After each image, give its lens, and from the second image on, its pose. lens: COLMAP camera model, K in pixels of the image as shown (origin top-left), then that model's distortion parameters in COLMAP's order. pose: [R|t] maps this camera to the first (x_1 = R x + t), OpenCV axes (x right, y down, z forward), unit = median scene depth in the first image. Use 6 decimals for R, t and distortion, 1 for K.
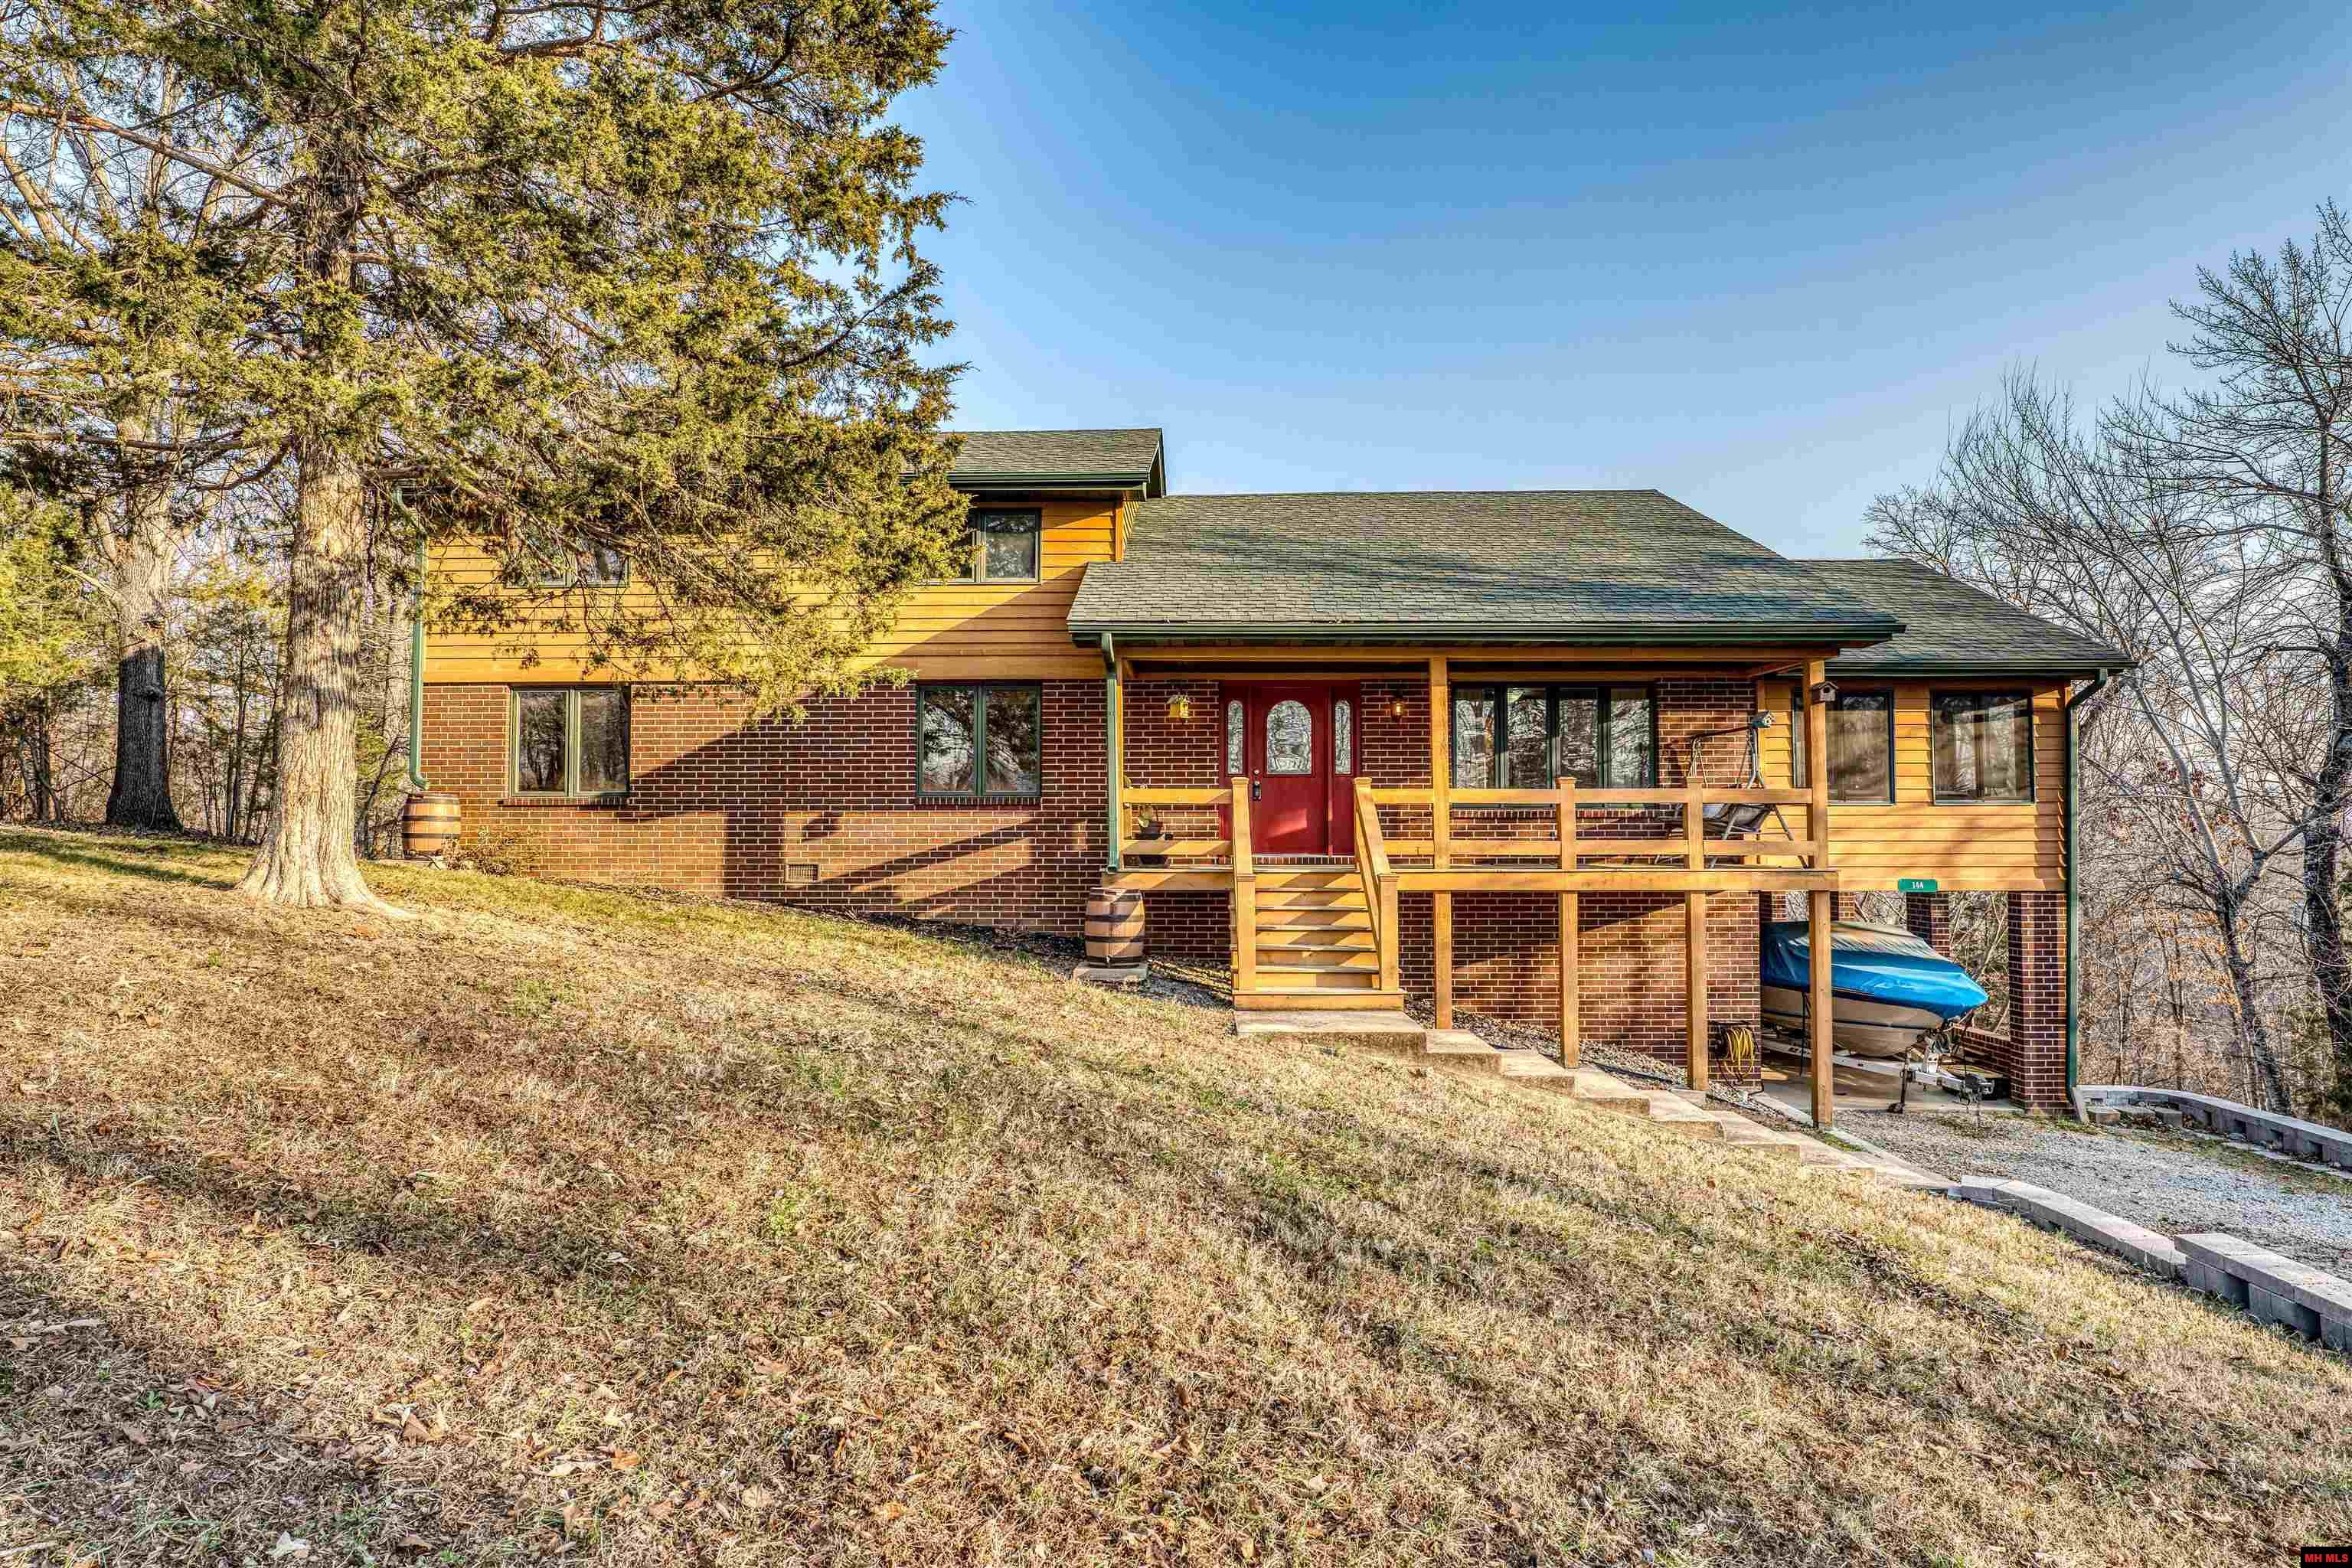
lens RADIAL K [[1155.5, 0, 1176.6], [0, 1155.5, 790.5], [0, 0, 1]] dist [-0.000684, -0.000335]
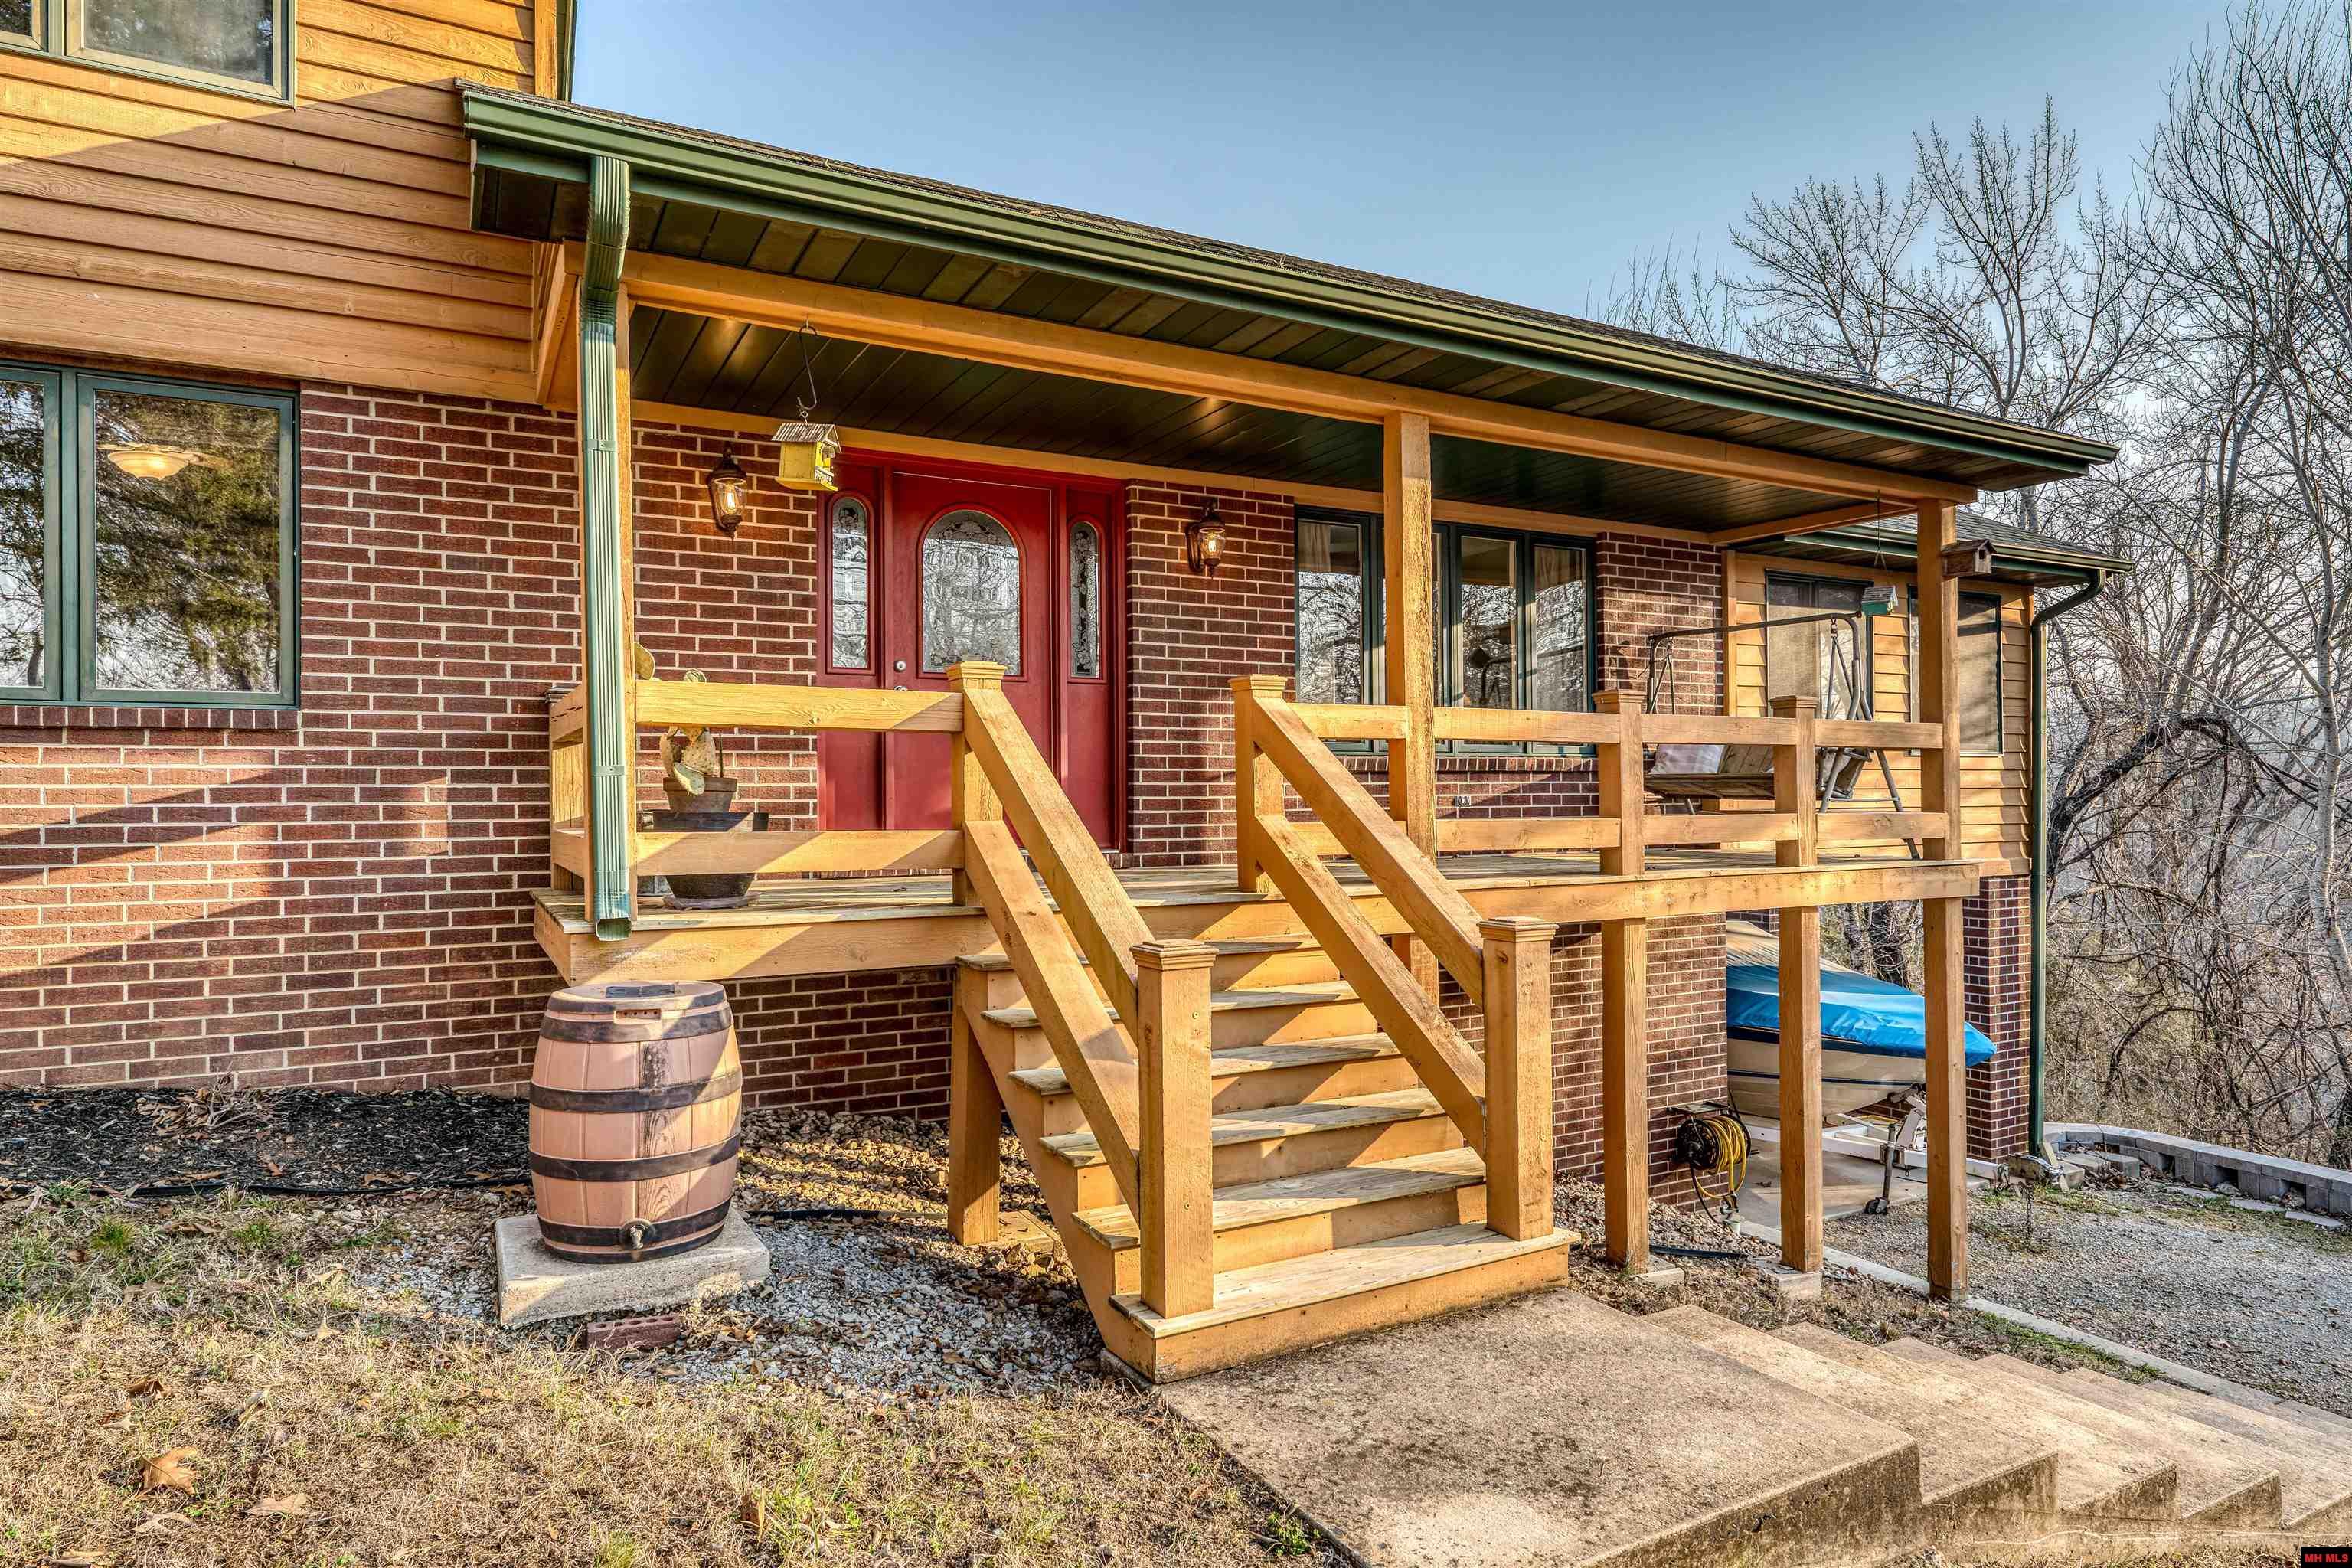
lens RADIAL K [[1251.7, 0, 1183.5], [0, 1251.7, 782.6], [0, 0, 1]] dist [0.001164, 0.000196]
pose [[0.851788, -0.000635, 0.523887, -0.099709], [-0.015077, 0.999555, 0.025725, 0.016325], [-0.523670, -0.029811, 0.851399, 0.601163]]
